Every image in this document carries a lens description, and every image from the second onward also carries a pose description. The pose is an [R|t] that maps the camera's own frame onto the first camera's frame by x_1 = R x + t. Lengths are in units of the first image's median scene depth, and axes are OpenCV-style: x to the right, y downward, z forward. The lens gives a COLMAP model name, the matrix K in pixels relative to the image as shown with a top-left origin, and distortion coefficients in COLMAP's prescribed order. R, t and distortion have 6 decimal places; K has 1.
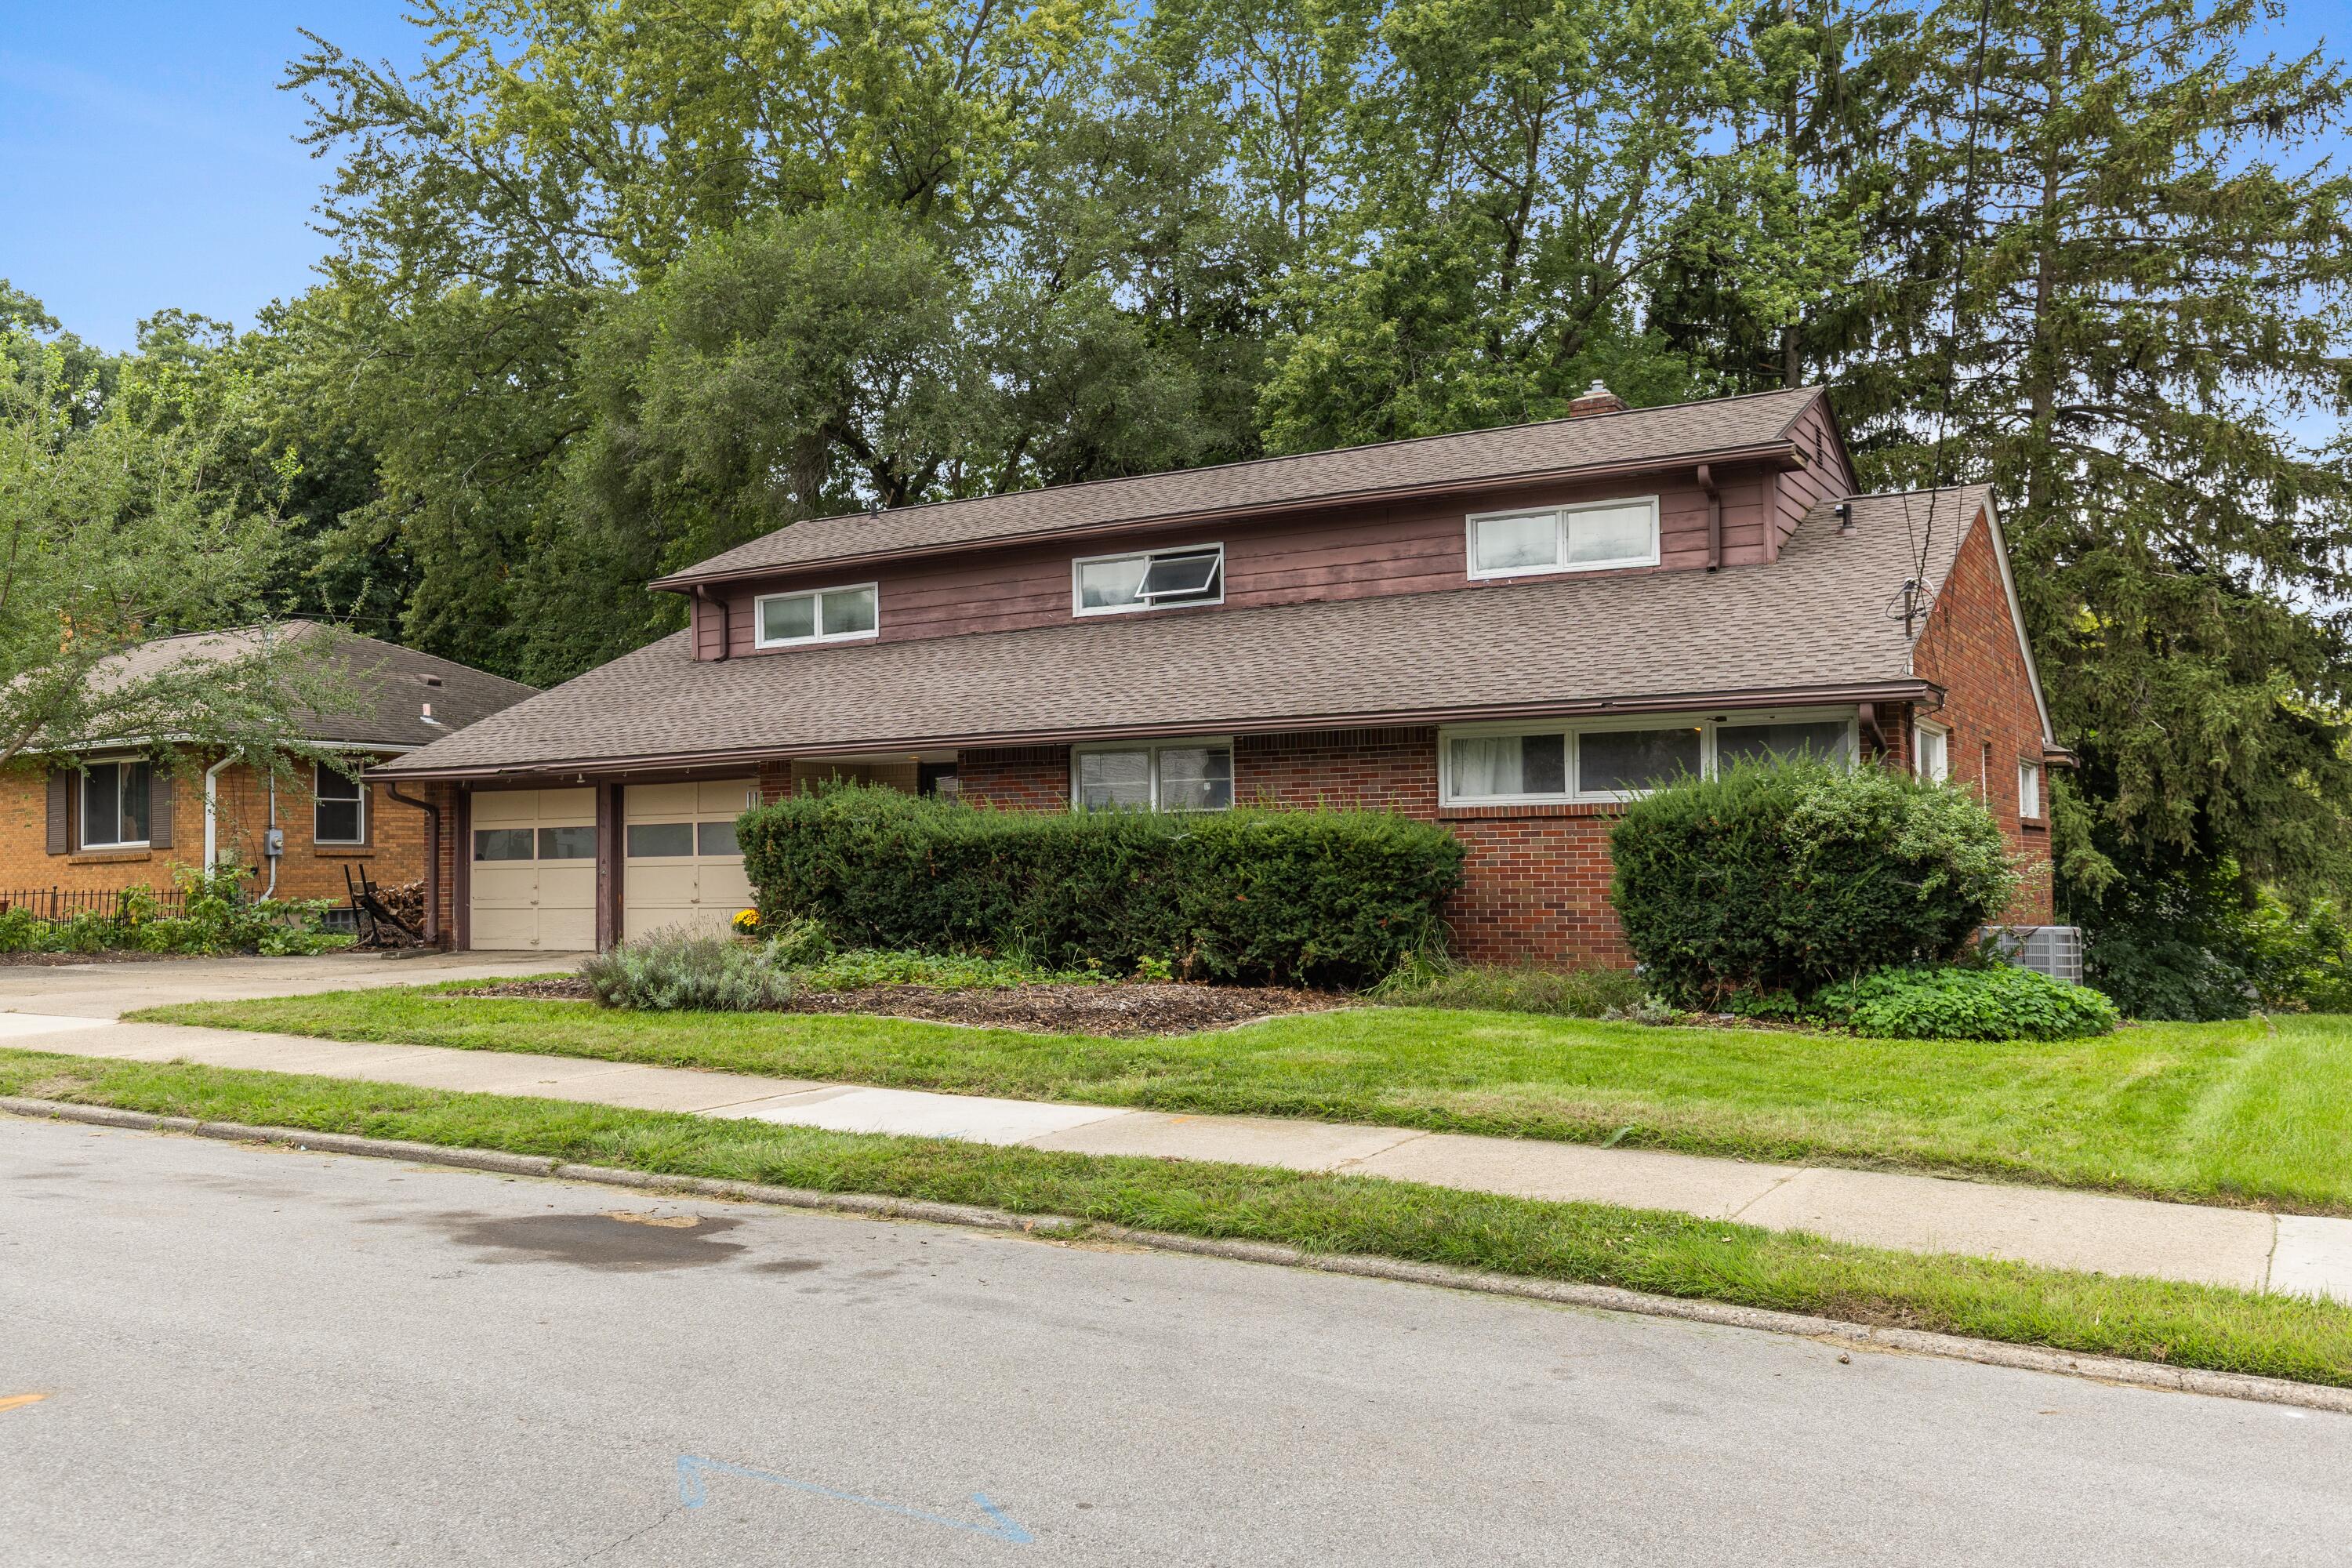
lens RADIAL K [[1971.1, 0, 1165.2], [0, 1971.1, 775.2], [0, 0, 1]] dist [0.053923, 0.001875]
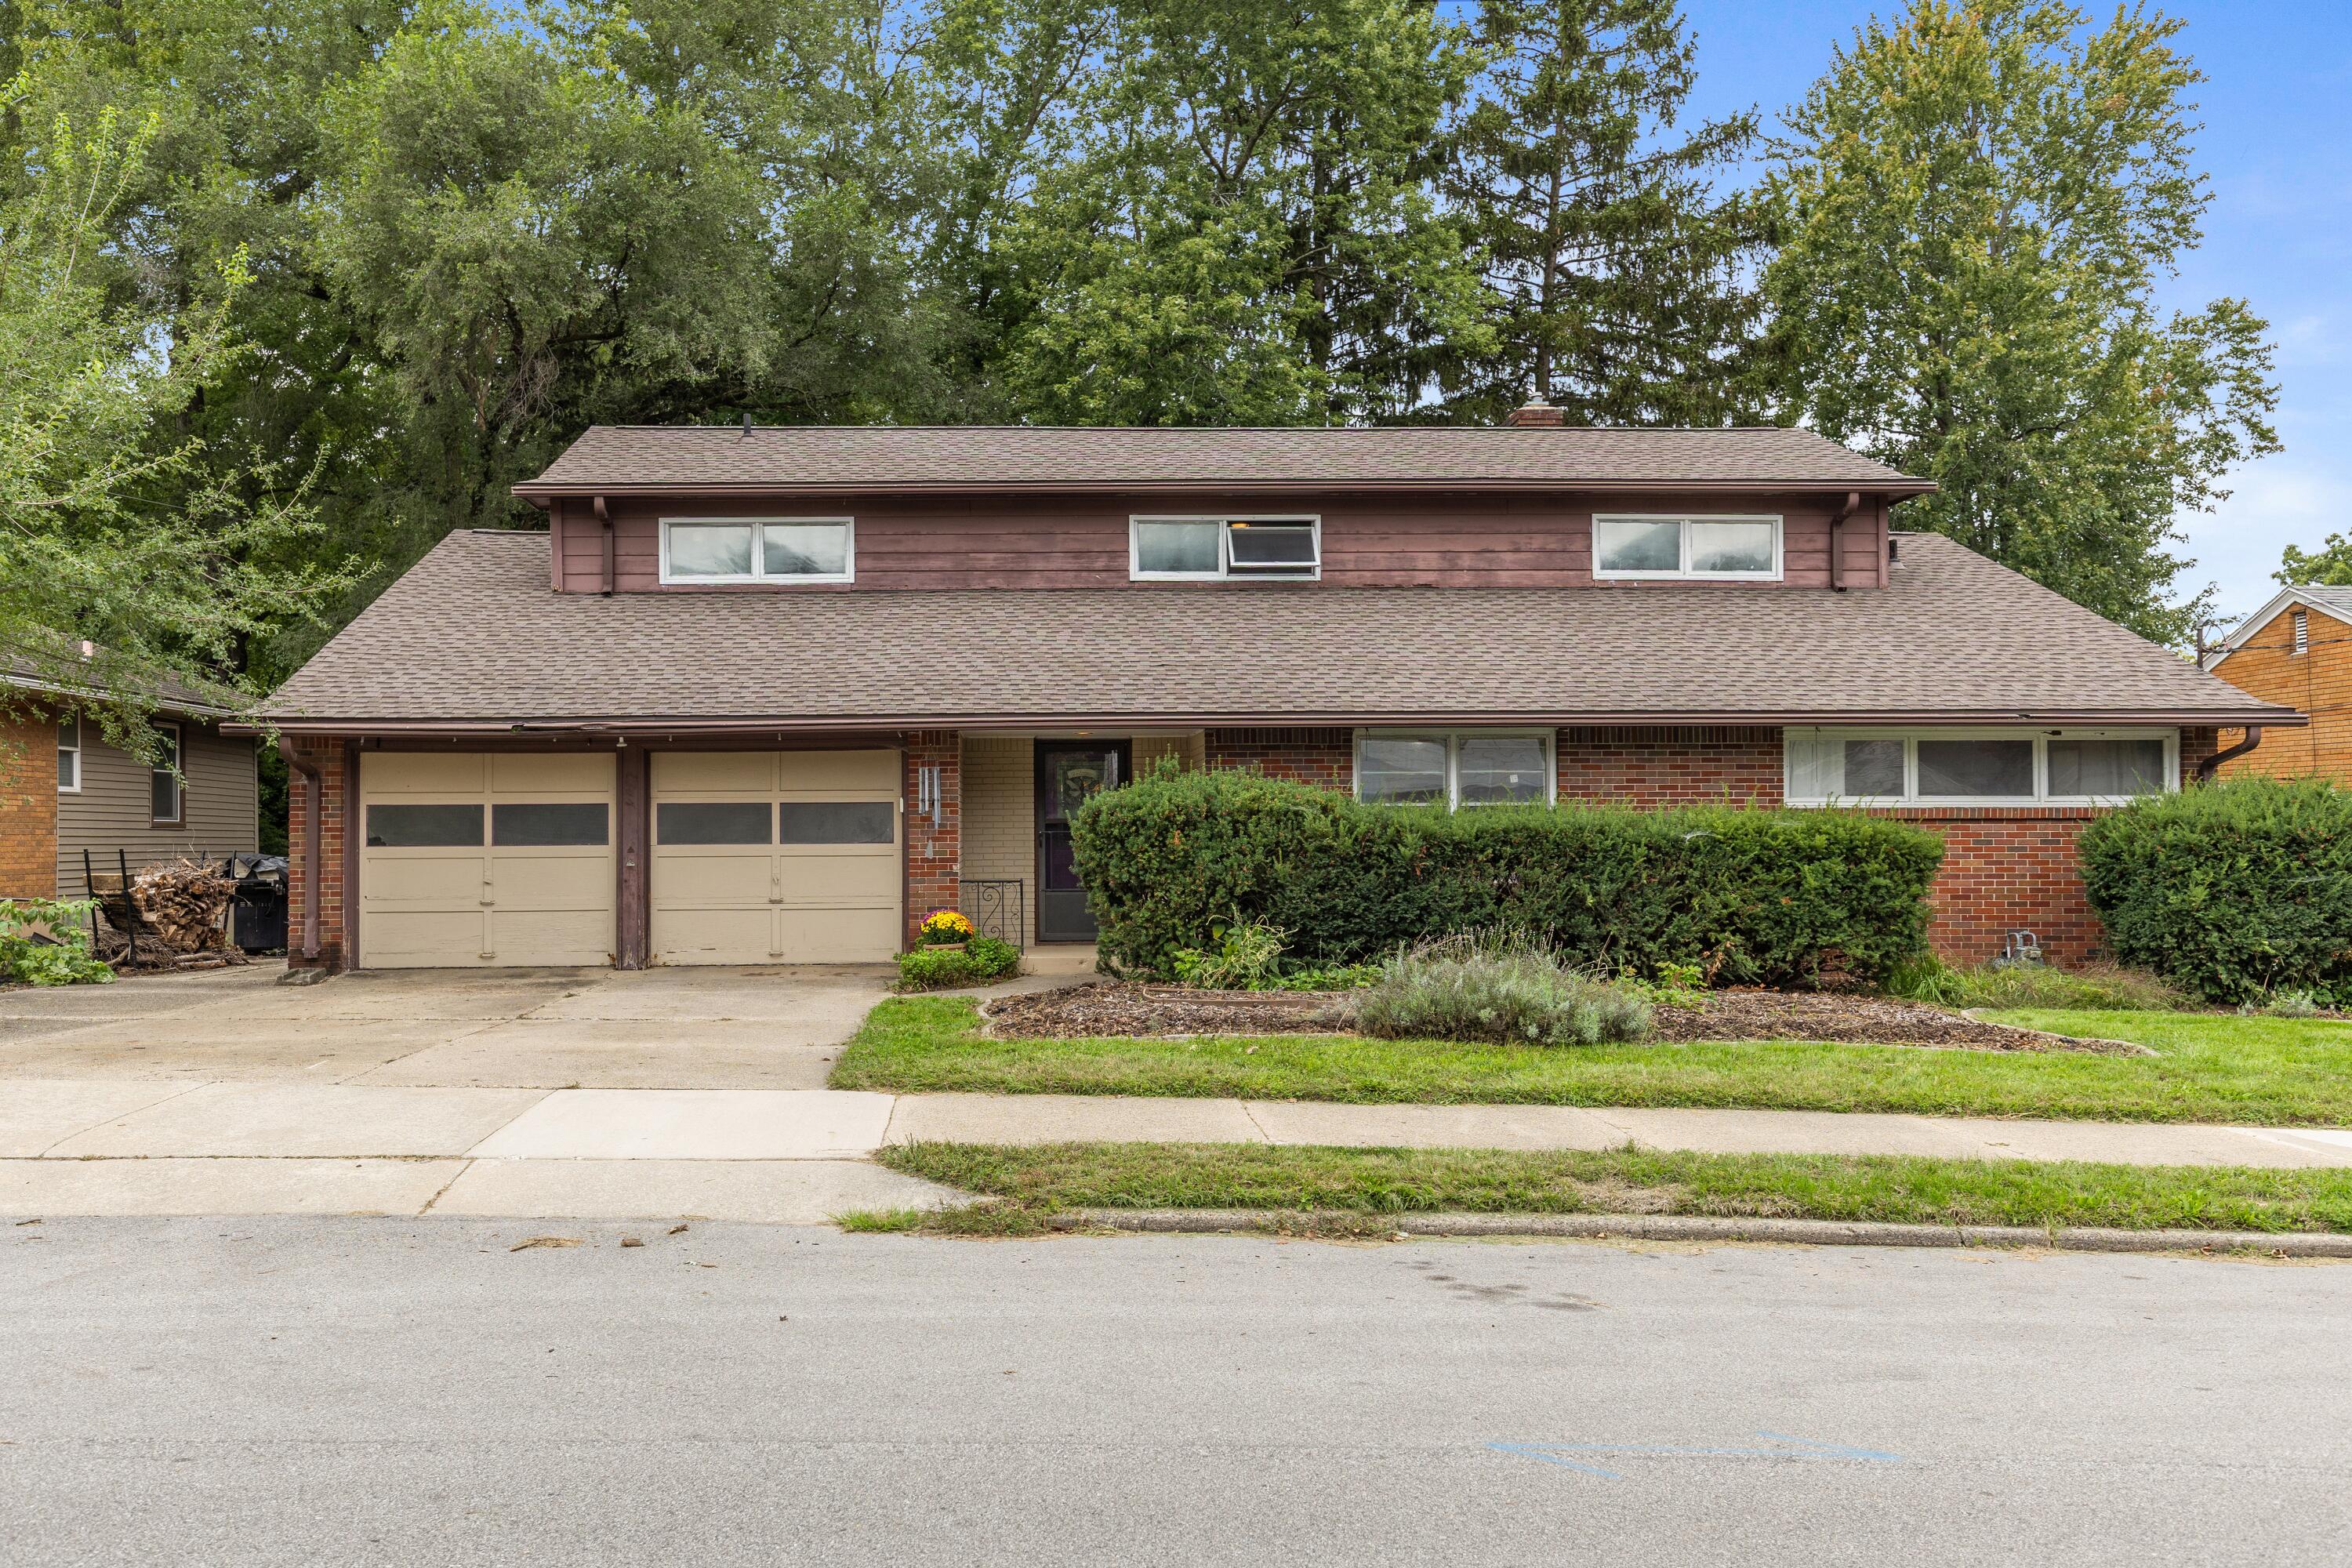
lens RADIAL K [[1888.2, 0, 1170.5], [0, 1888.2, 801.3], [0, 0, 1]] dist [0.033637, 0.002792]
pose [[0.854344, 0.031754, 0.518738, -0.508756], [-0.033753, 0.999415, -0.005590, 0.023554], [-0.518611, -0.012733, 0.854915, 0.301461]]
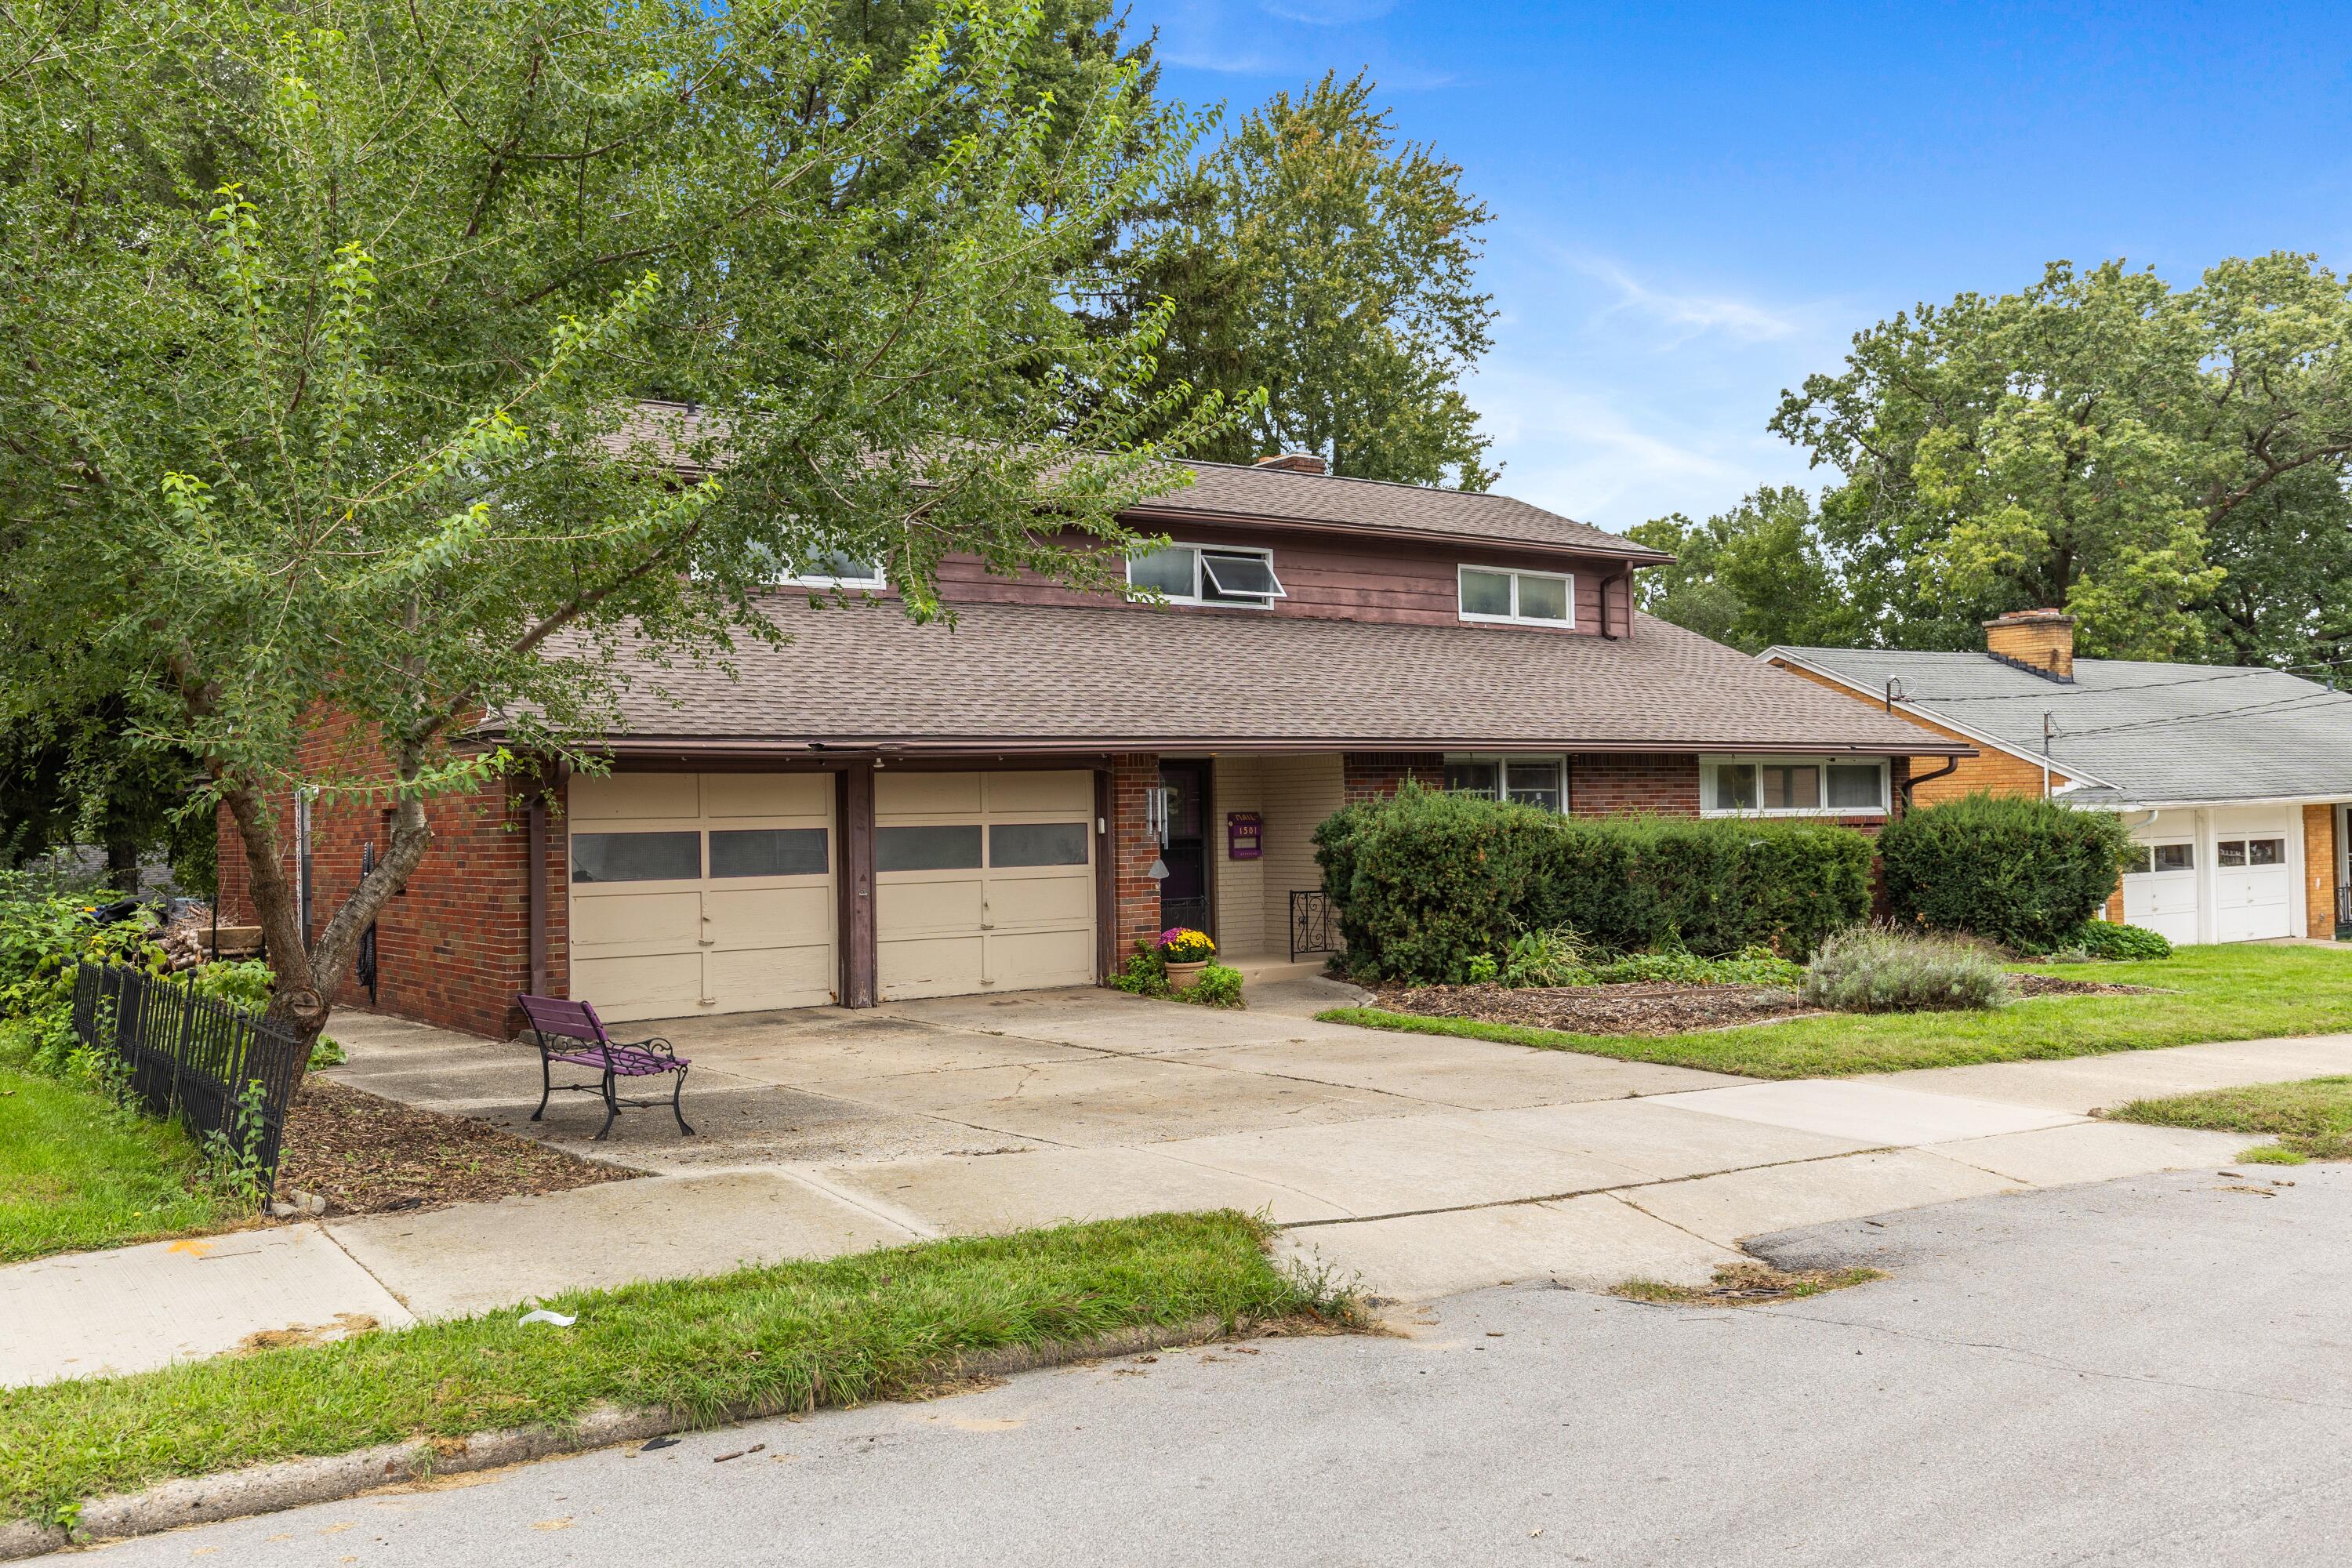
lens RADIAL K [[1971.1, 0, 1169.6], [0, 1971.1, 785.0], [0, 0, 1]] dist [0.053923, 0.001875]
pose [[0.426166, 0.034624, 0.903982, -0.911391], [-0.019394, 0.999387, -0.029135, 0.030683], [-0.904437, -0.005116, 0.426577, 0.647962]]
